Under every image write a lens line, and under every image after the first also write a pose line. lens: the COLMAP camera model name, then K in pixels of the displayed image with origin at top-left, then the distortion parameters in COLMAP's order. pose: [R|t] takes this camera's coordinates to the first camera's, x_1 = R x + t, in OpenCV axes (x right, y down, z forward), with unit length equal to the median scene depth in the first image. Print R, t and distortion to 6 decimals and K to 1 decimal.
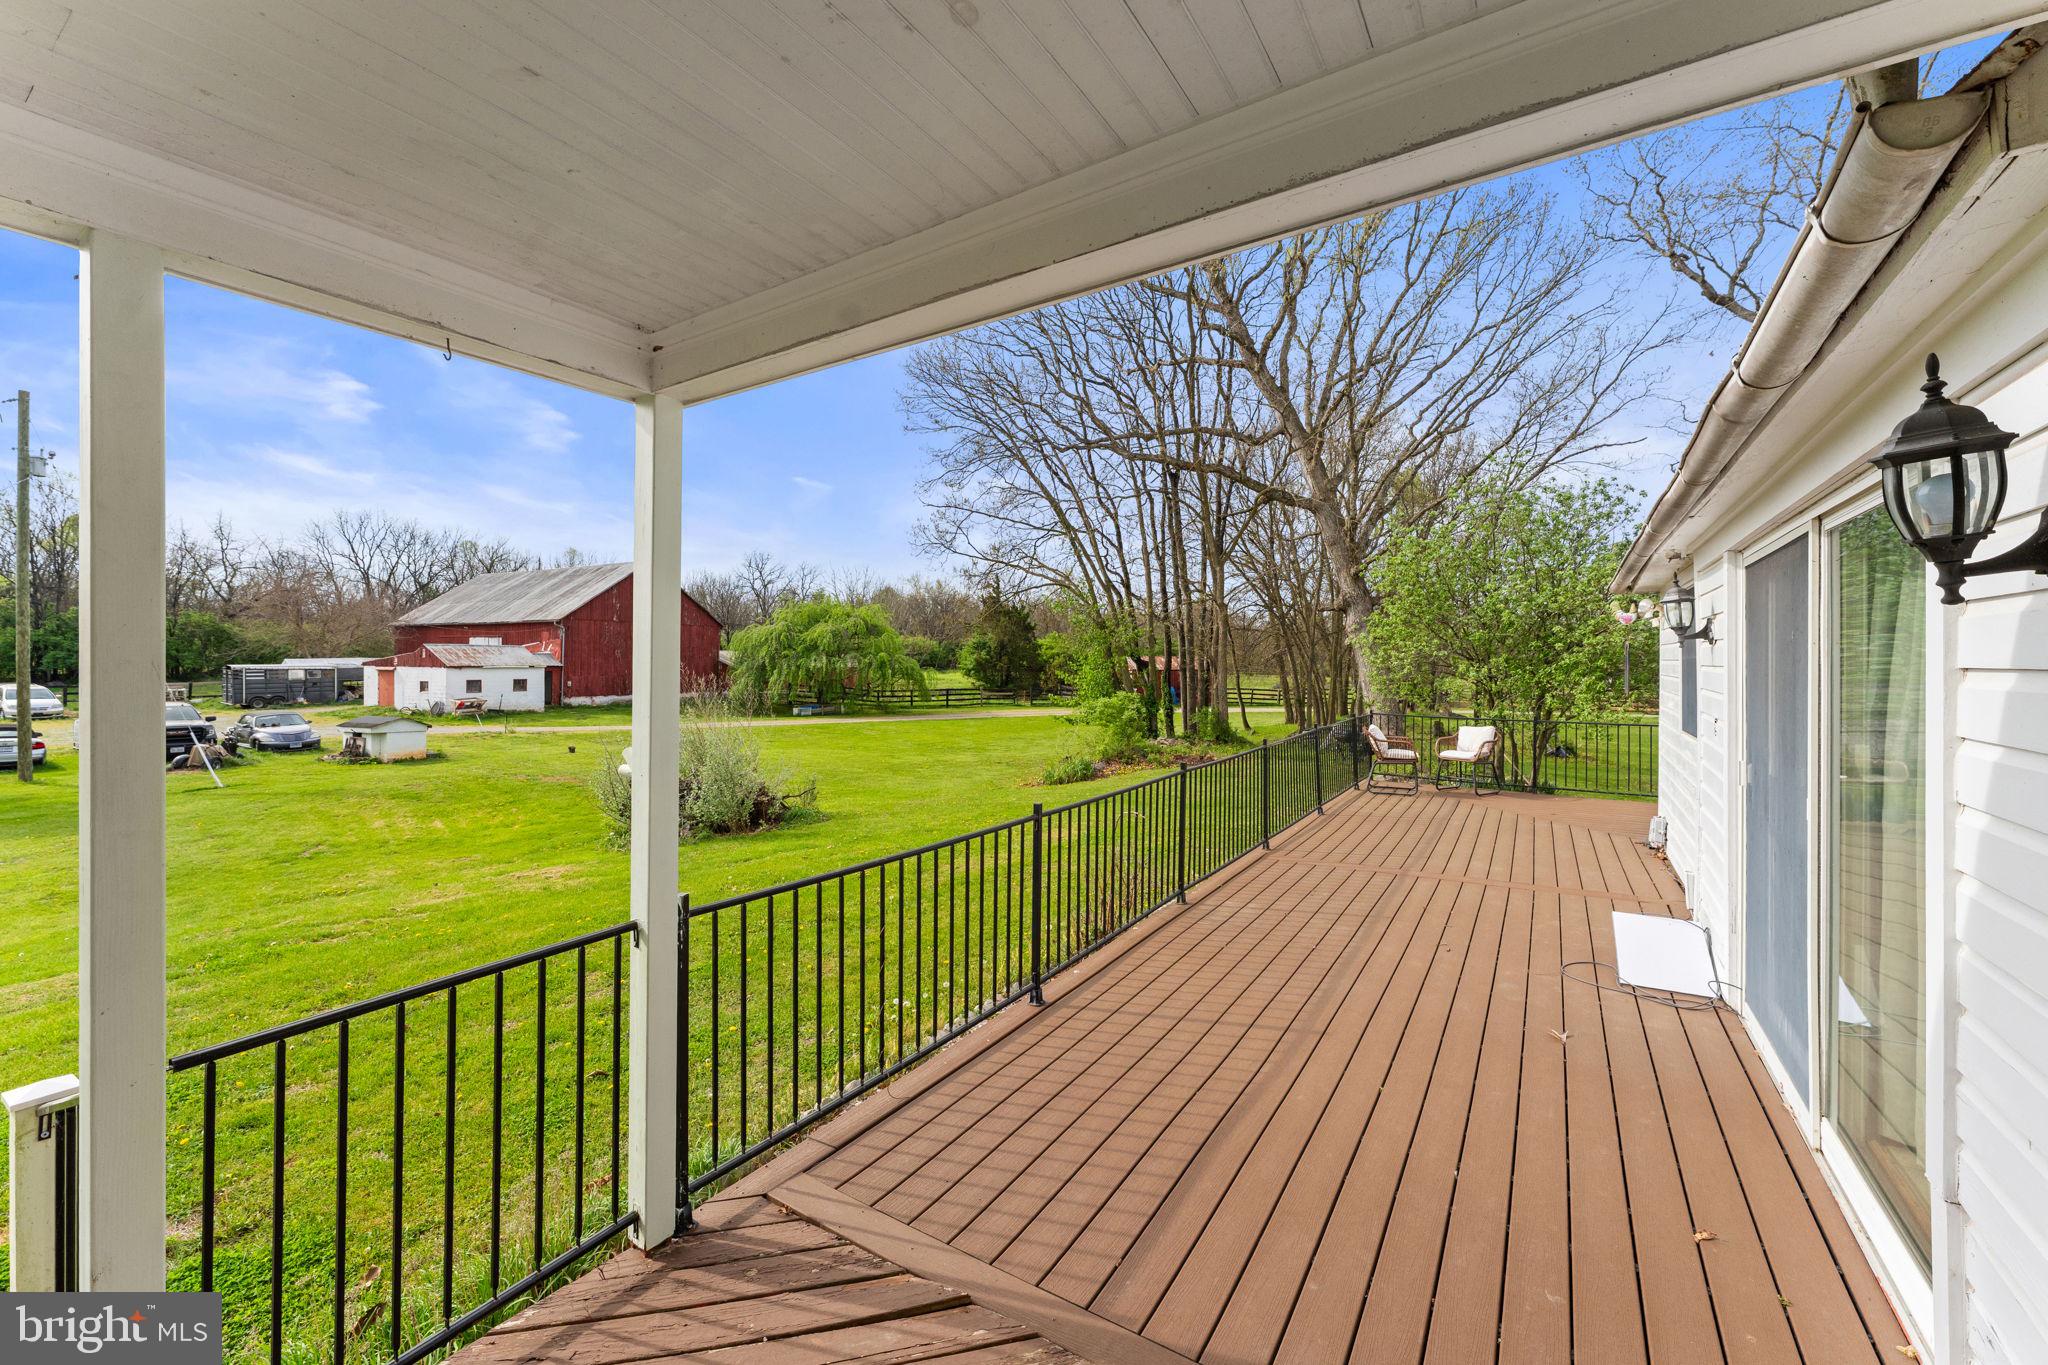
lens RADIAL K [[820.3, 0, 1024.0], [0, 820.3, 682.5], [0, 0, 1]] dist [0.000866, 0.000037]
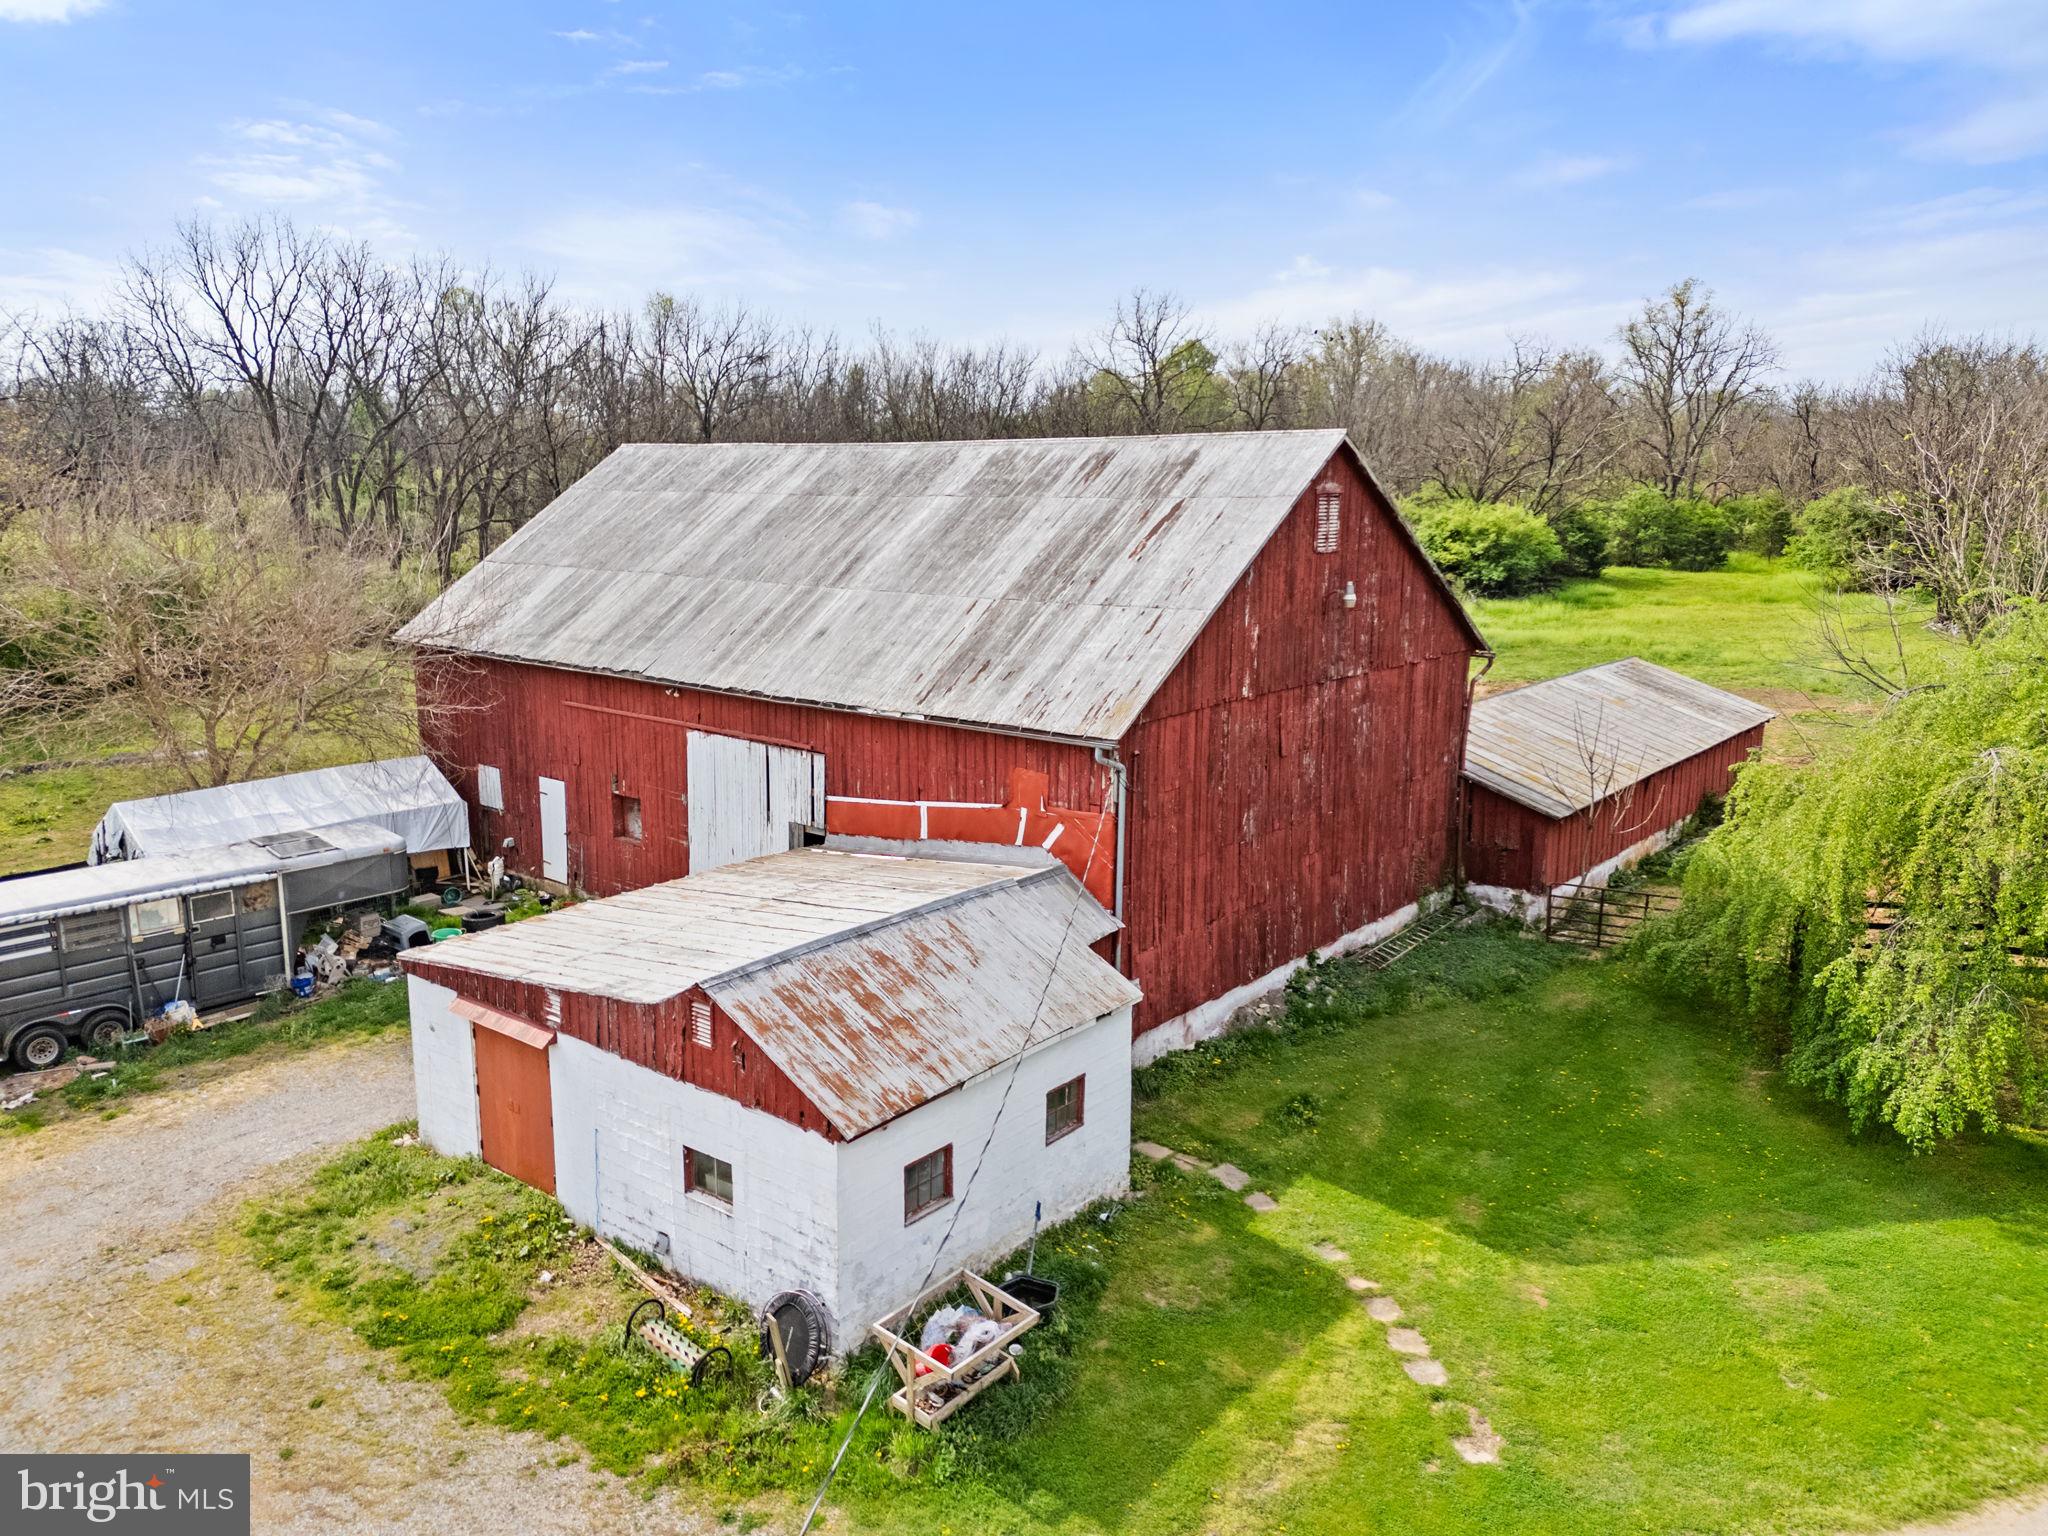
lens RADIAL K [[1496.1, 0, 1014.1], [0, 1496.1, 770.4], [0, 0, 1]] dist [0.092760, -0.086173]
pose [[0.978073, 0.034507, -0.205381, -0.501830], [0.002020, 0.984559, 0.175040, -0.141463], [0.208250, -0.171617, 0.962902, 0.575514]]
